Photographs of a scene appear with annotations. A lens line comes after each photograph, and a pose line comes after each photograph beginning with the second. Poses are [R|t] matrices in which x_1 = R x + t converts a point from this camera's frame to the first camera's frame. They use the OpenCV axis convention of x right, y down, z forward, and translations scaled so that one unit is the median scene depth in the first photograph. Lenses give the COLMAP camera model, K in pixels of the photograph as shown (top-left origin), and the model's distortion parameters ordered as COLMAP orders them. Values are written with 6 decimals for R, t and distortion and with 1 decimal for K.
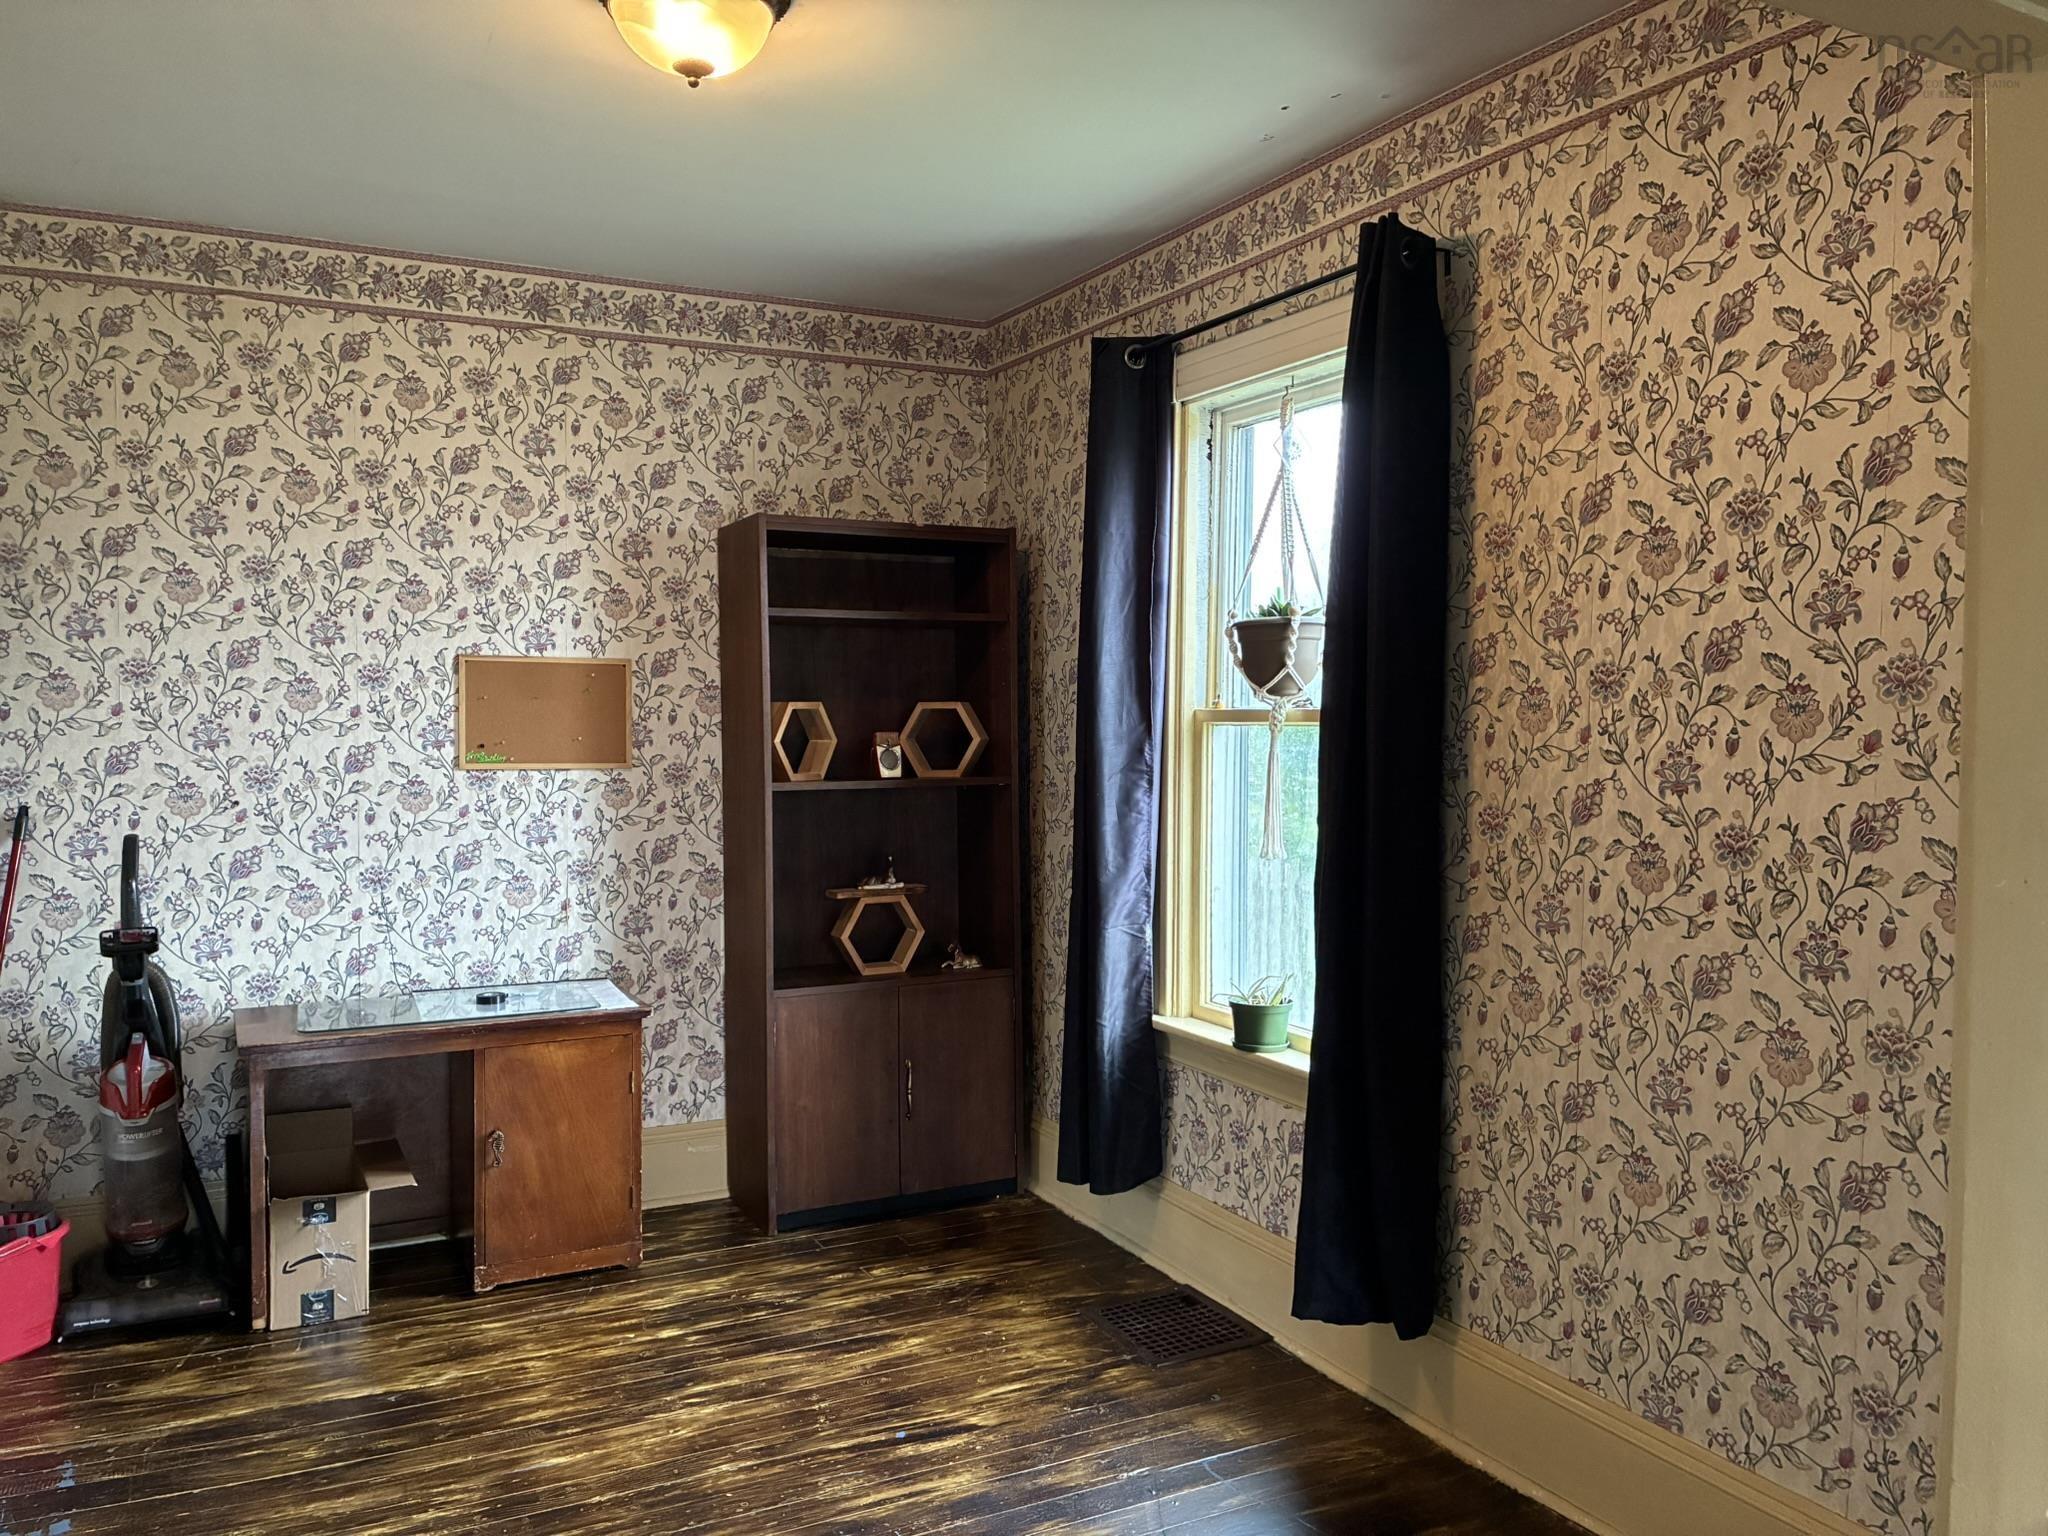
lens RADIAL K [[1570.8, 0, 1024.4], [0, 1570.8, 769.4], [0, 0, 1]] dist [0.017553, -0.029289]
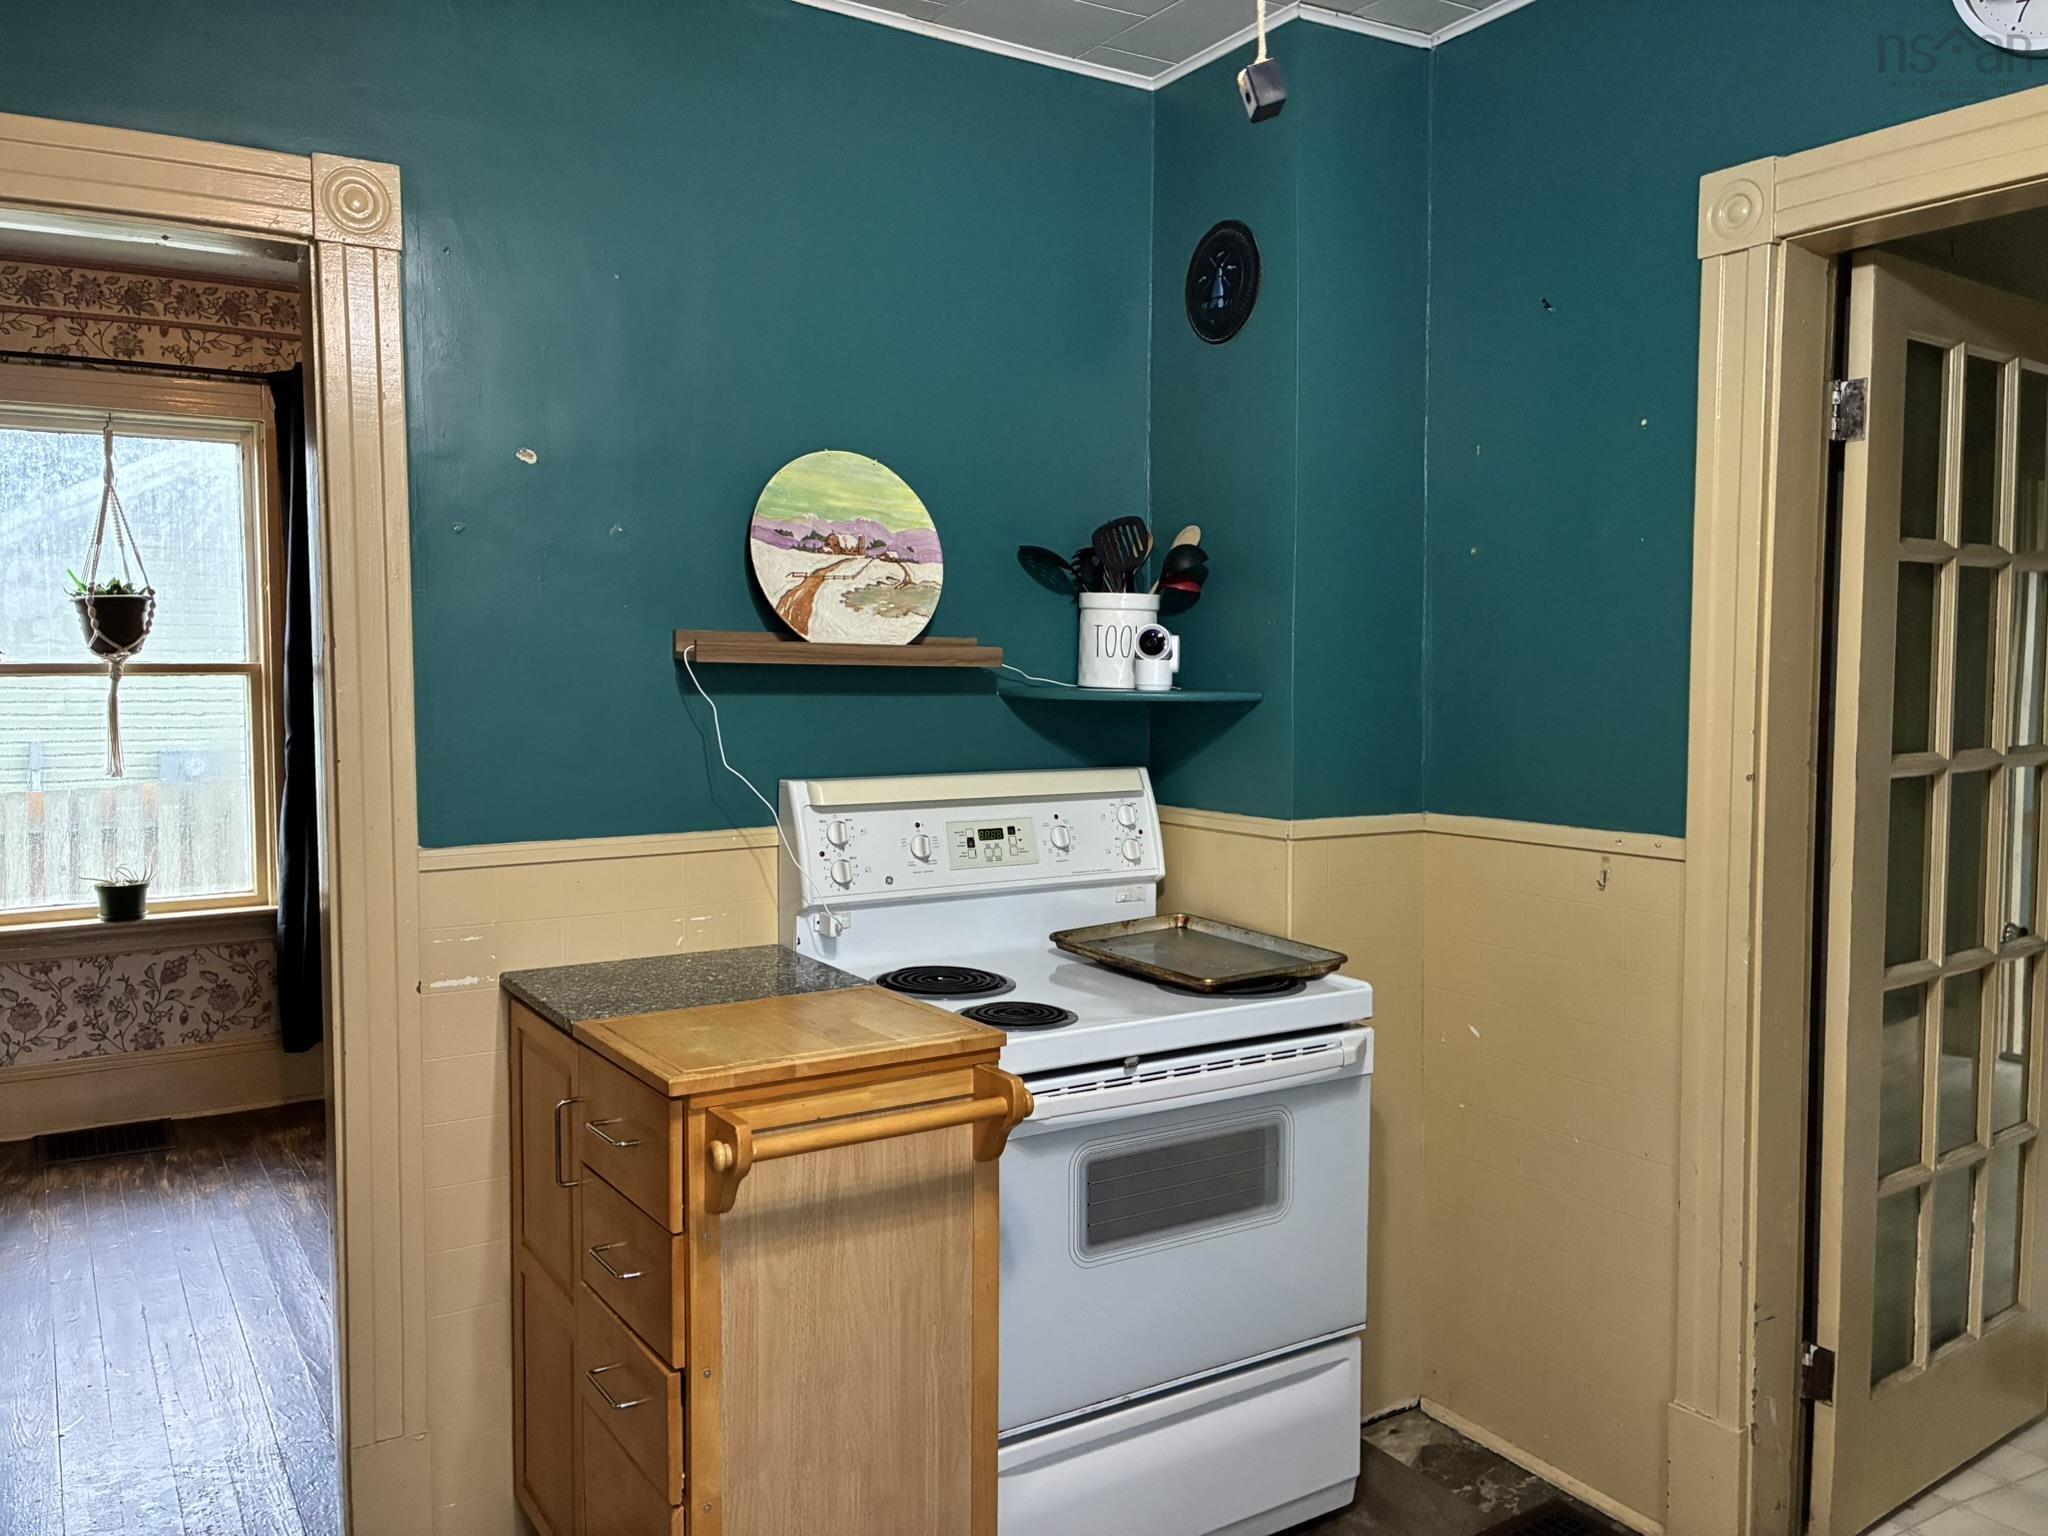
lens RADIAL K [[1570.8, 0, 1023.8], [0, 1570.8, 767.5], [0, 0, 1]] dist [0.017553, -0.029289]
pose [[-0.089787, -0.067701, 0.993657, -1.239596], [0.037168, 0.996764, 0.071272, -0.017010], [-0.995267, 0.043332, -0.086980, 0.355123]]
